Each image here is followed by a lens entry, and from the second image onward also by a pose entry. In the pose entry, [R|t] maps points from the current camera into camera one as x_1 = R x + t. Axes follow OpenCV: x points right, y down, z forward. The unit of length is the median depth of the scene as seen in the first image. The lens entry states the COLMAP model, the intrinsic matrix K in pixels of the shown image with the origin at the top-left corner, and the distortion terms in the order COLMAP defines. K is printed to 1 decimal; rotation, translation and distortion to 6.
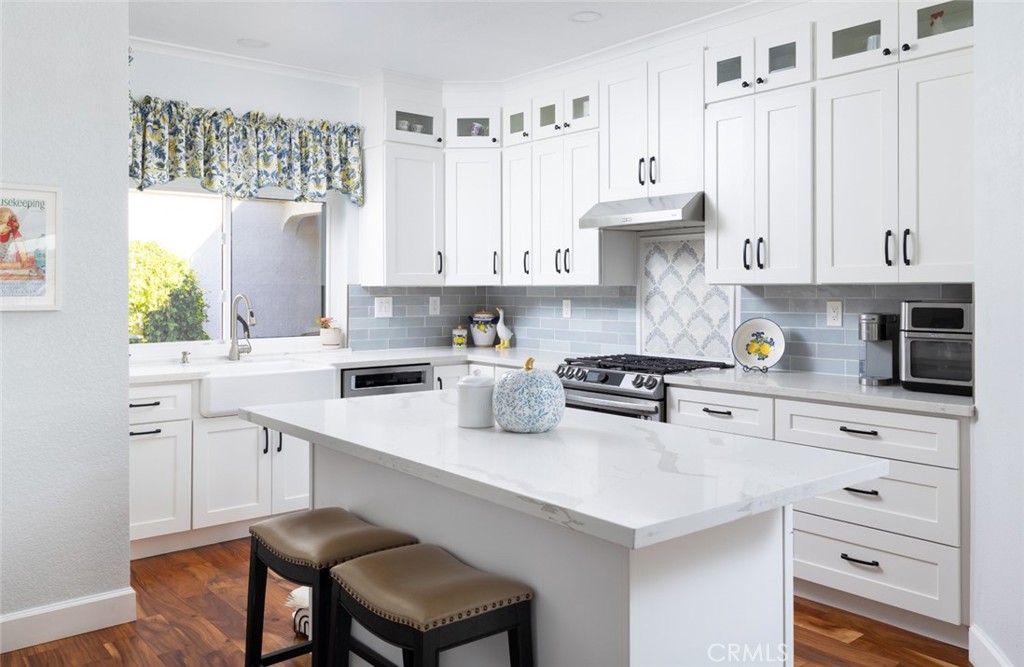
lens RADIAL K [[804.5, 0, 512.0], [0, 804.5, 287.4], [0, 0, 1]] dist [-0.035134, 0.000848]
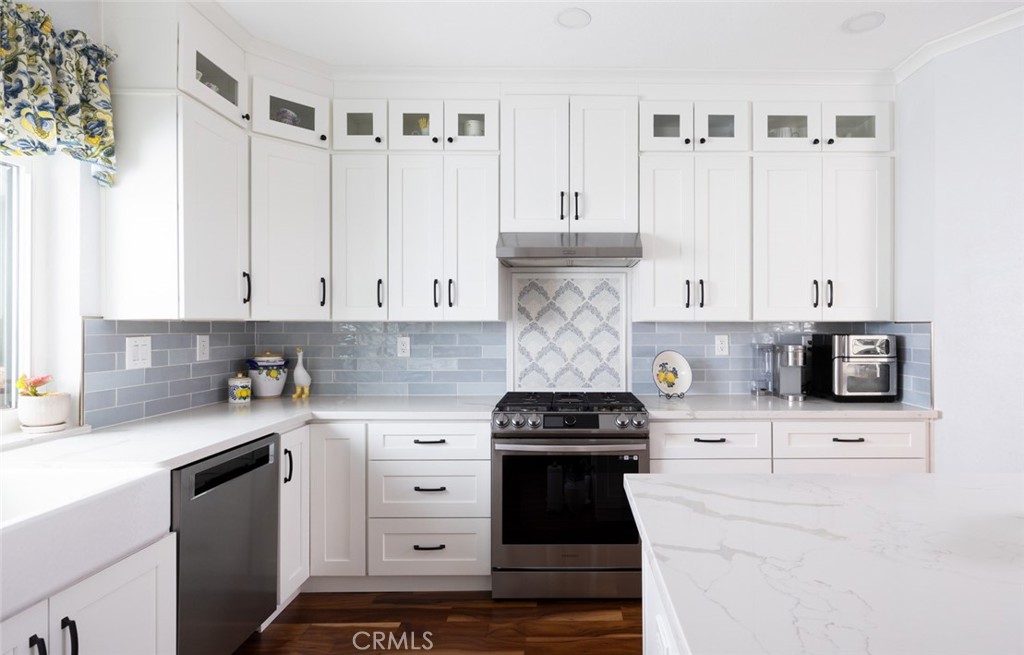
lens RADIAL K [[611.7, 0, 512.0], [0, 611.7, 327.5], [0, 0, 1]] dist [0.031833, 0.000009]
pose [[0.620456, -0.003733, 0.784233, -0.396144], [-0.002536, 0.999974, 0.006767, -0.000034], [-0.784237, -0.006188, 0.620430, 0.486590]]
